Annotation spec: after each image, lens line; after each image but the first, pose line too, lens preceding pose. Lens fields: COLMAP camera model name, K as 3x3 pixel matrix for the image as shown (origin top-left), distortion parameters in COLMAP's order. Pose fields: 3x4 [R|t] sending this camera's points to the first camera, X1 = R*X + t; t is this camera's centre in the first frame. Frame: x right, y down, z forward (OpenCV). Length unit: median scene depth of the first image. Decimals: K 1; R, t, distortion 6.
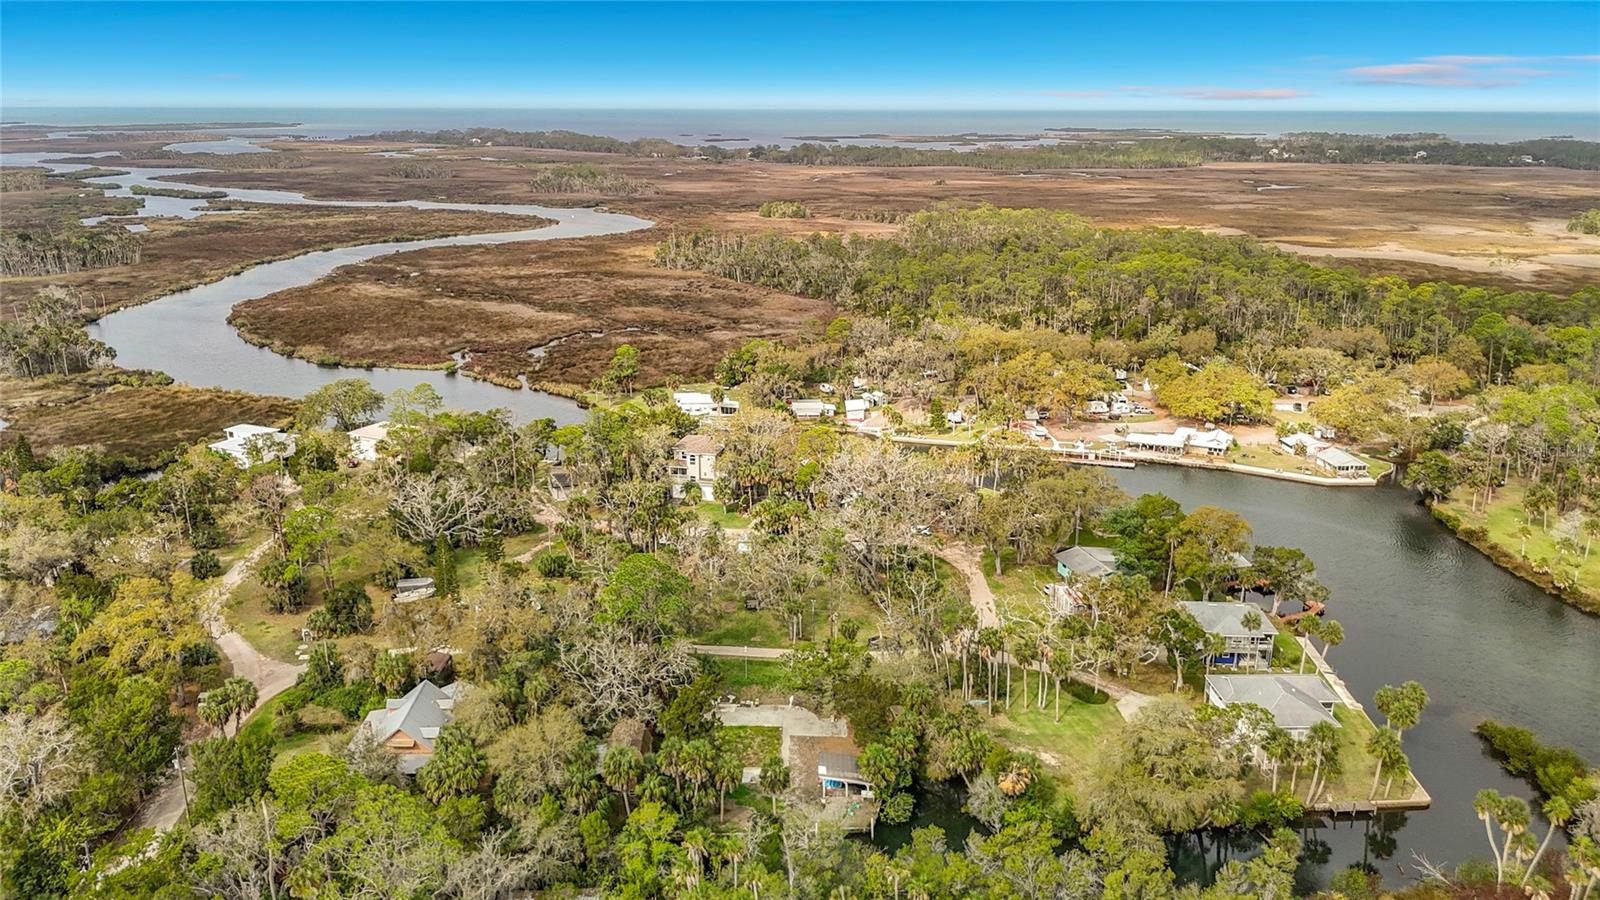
lens RADIAL K [[1257.9, 0, 800.0], [0, 1257.9, 450.0], [0, 0, 1]] dist [0.034411, -0.004039]
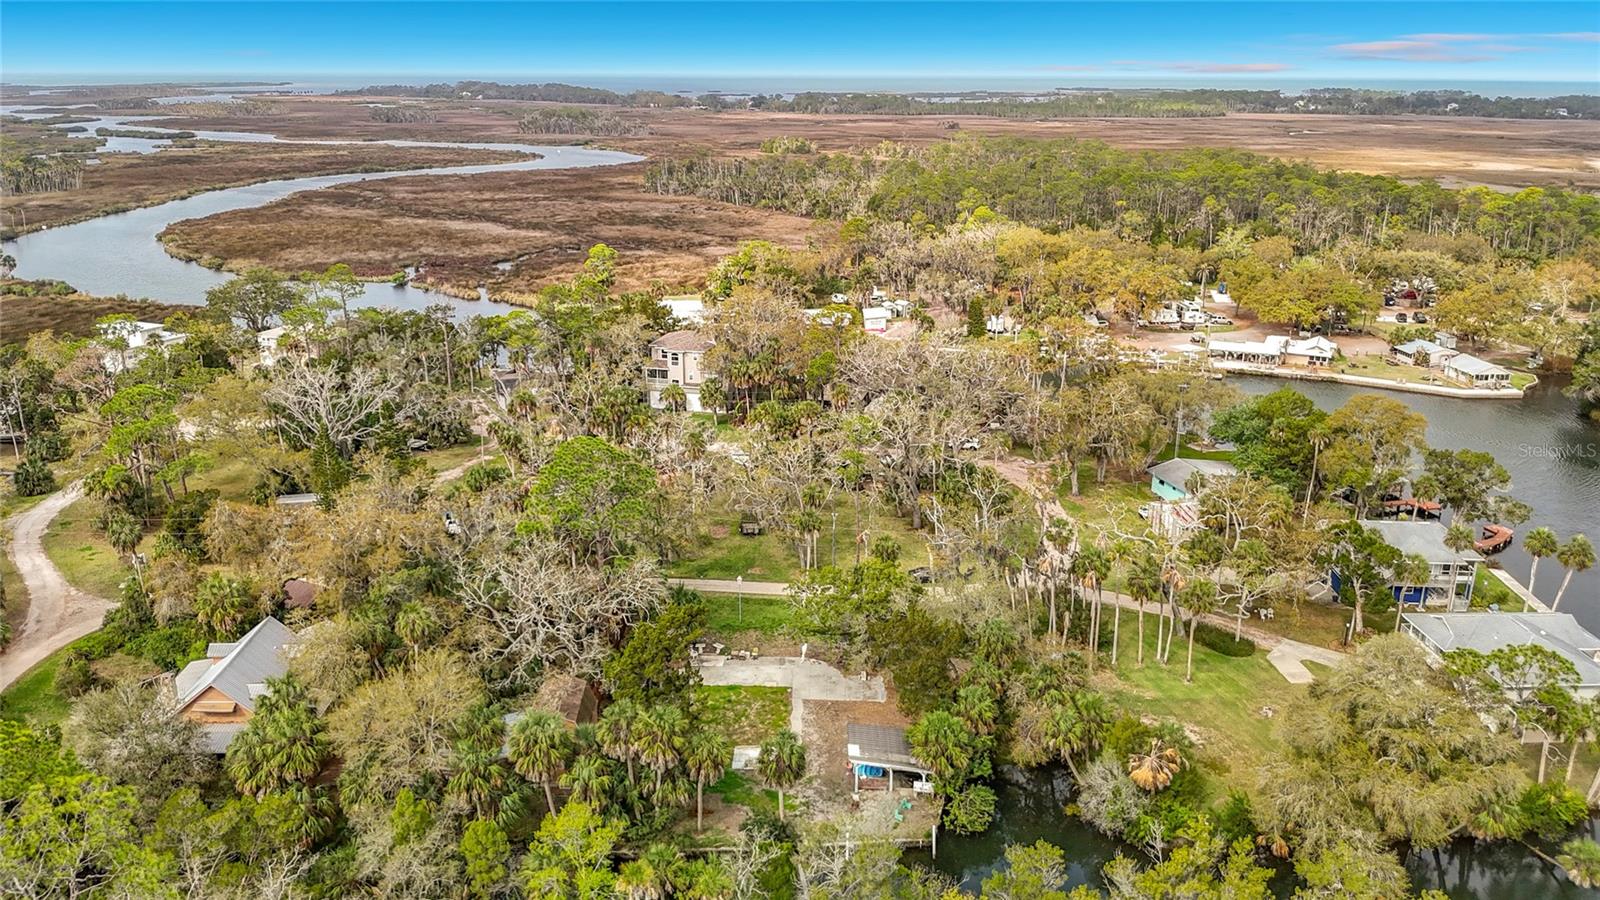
lens RADIAL K [[1259.7, 0, 800.0], [0, 1259.7, 450.0], [0, 0, 1]] dist [0.001871, -0.001420]
pose [[0.999997, 0.002300, -0.000826, -0.005481], [-0.002286, 0.999859, 0.016621, 0.046918], [0.000864, -0.016619, 0.999862, 0.187783]]
